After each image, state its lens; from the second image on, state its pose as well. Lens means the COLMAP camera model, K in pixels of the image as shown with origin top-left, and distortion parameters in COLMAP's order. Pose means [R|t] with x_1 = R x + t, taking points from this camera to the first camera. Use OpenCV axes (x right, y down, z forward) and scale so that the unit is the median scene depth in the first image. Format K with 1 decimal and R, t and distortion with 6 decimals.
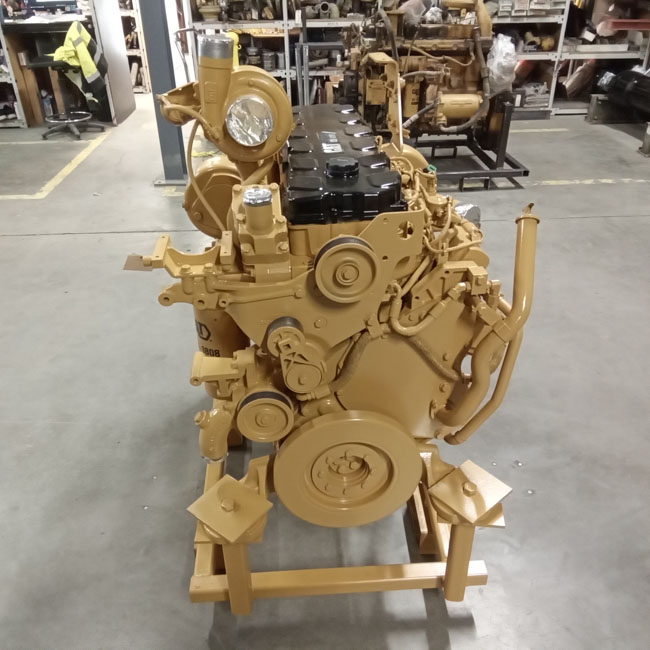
lens RADIAL K [[607.0, 0, 323.7], [0, 607.0, 325.9], [0, 0, 1]] dist [-0.013311, 0.000000]
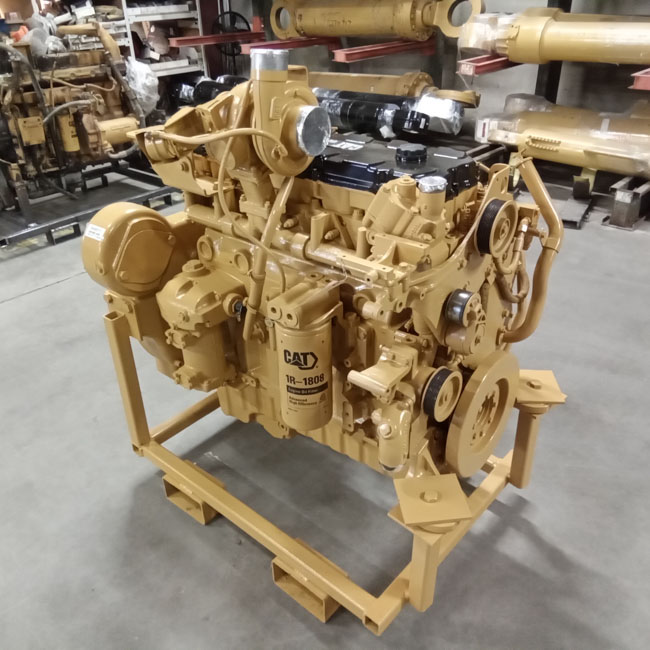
lens RADIAL K [[607.0, 0, 323.5], [0, 607.0, 322.2], [0, 0, 1]] dist [-0.013311, 0.000000]
pose [[0.695585, -0.356565, 0.623717, -0.268096], [0.383838, 0.918301, 0.096906, -0.044889], [-0.607313, 0.172000, 0.775620, 0.087963]]
